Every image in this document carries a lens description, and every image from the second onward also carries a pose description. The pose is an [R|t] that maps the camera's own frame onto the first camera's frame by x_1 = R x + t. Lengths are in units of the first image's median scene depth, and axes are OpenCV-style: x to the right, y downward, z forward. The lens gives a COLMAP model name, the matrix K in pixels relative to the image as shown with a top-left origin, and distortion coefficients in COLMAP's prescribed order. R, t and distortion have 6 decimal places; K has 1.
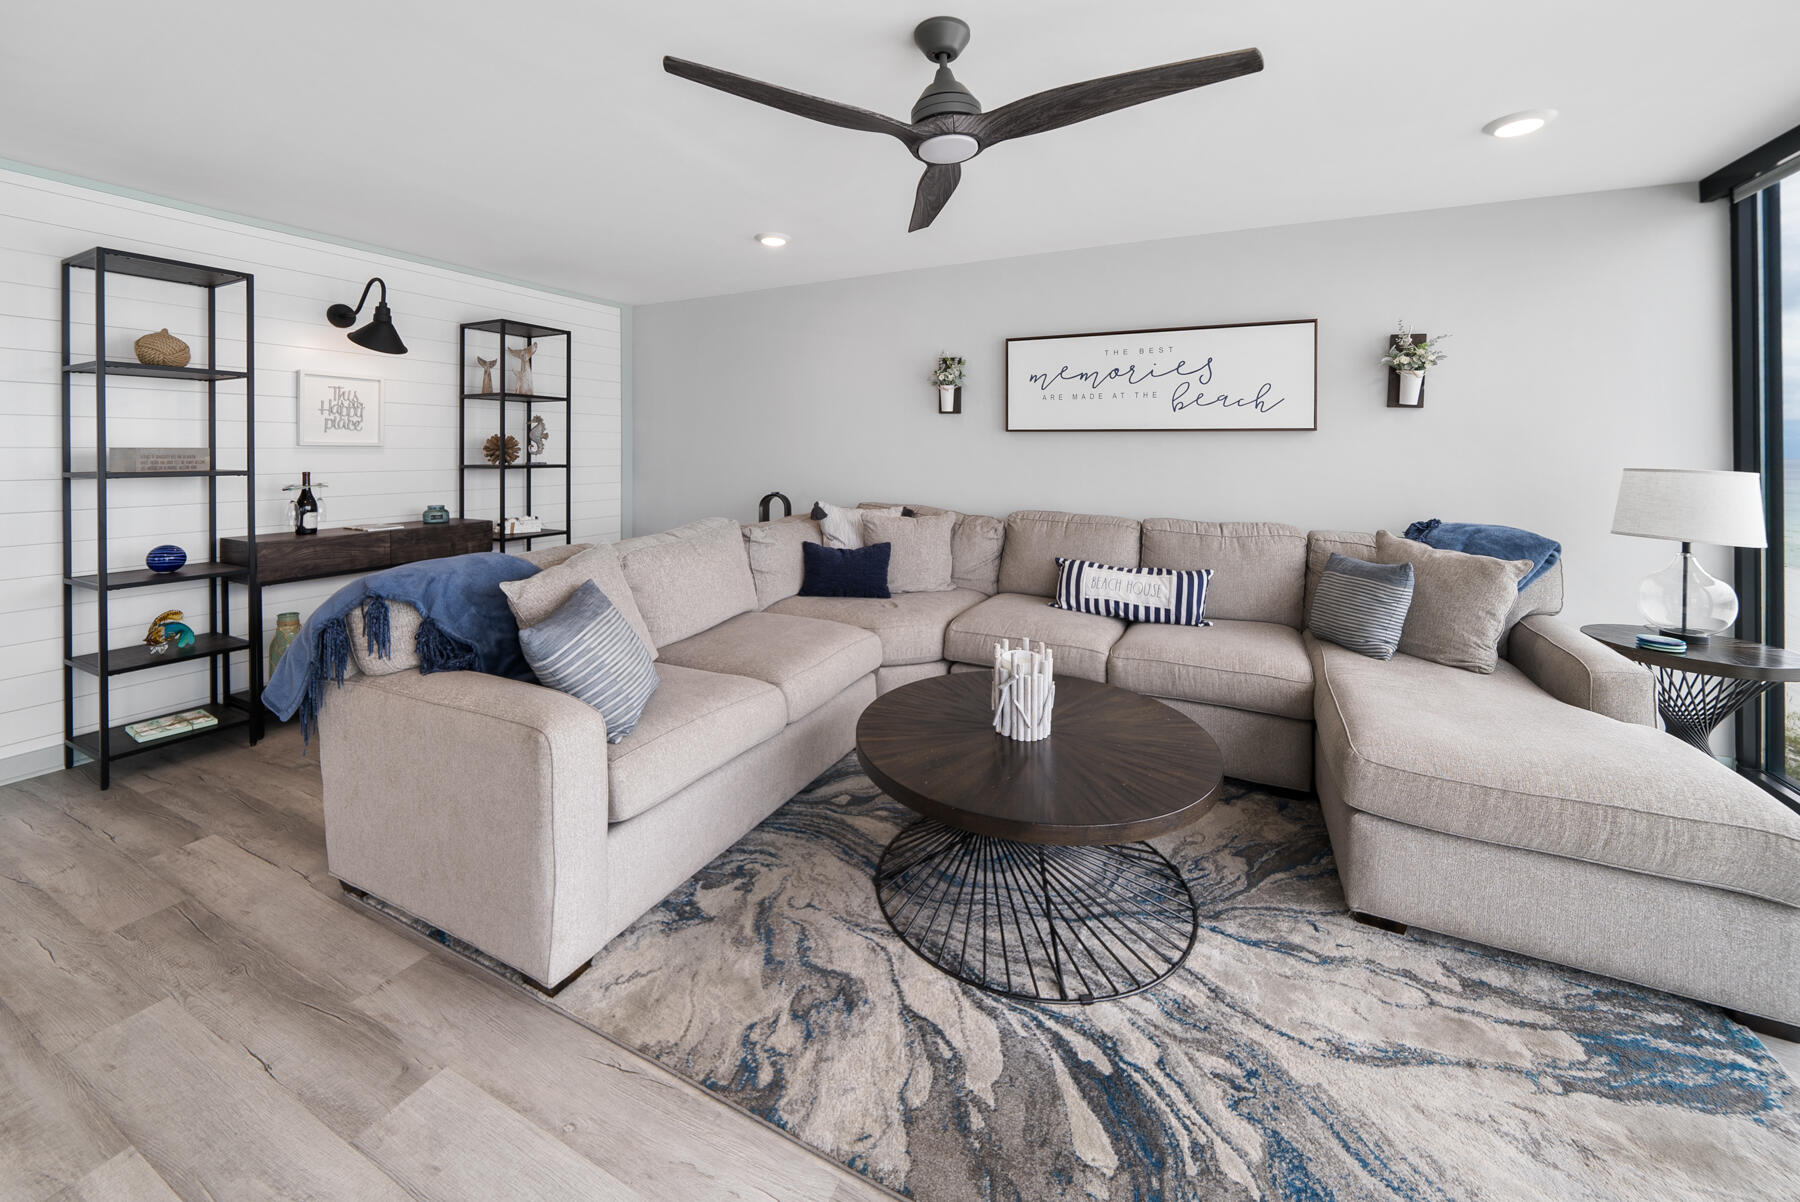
lens RADIAL K [[714.3, 0, 894.1], [0, 714.3, 458.3], [0, 0, 1]] dist [-0.004585, -0.000222]
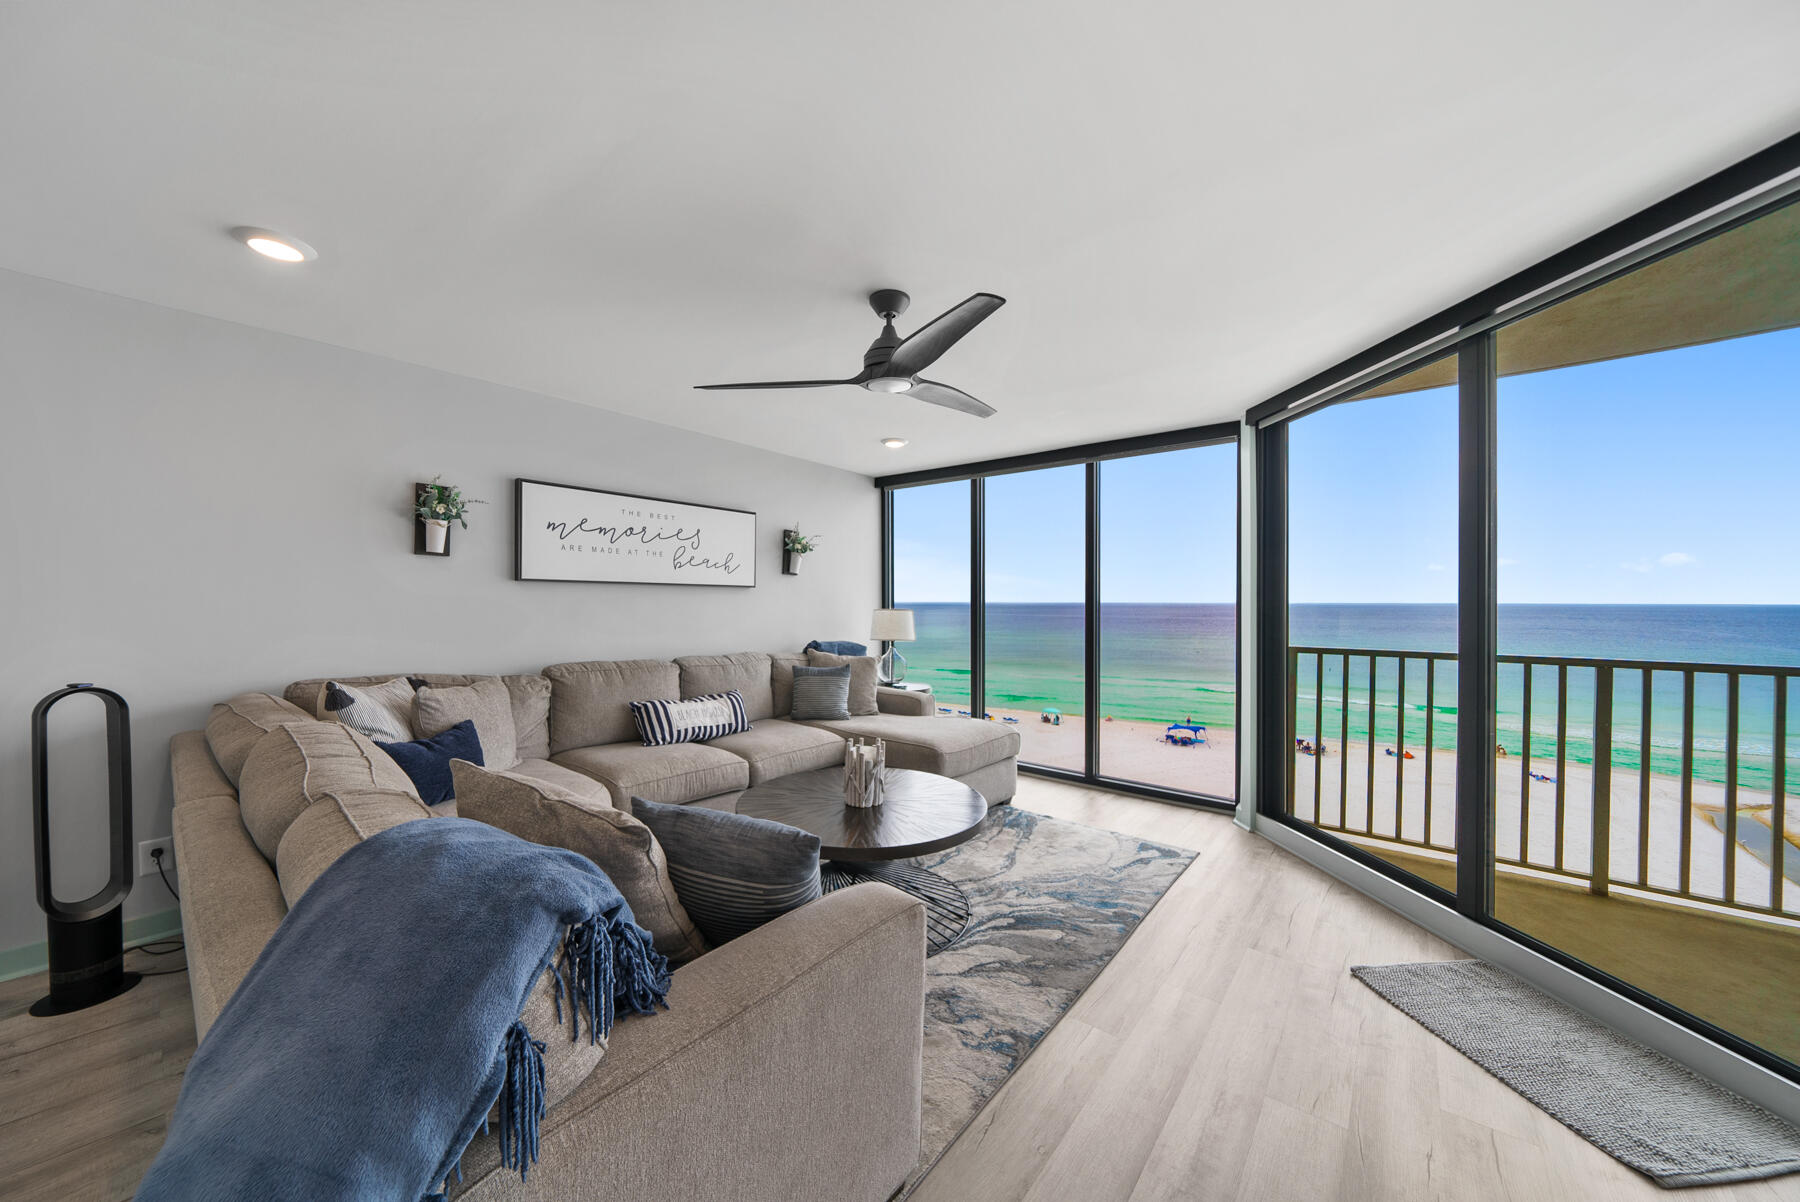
lens RADIAL K [[668.7, 0, 896.7], [0, 668.7, 608.8], [0, 0, 1]] dist [-0.001311, -0.000072]
pose [[0.173749, -0.018879, 0.984609, -1.281653], [0.003317, 0.999822, 0.018585, -0.033635], [-0.984784, 0.000036, 0.173780, 0.811469]]
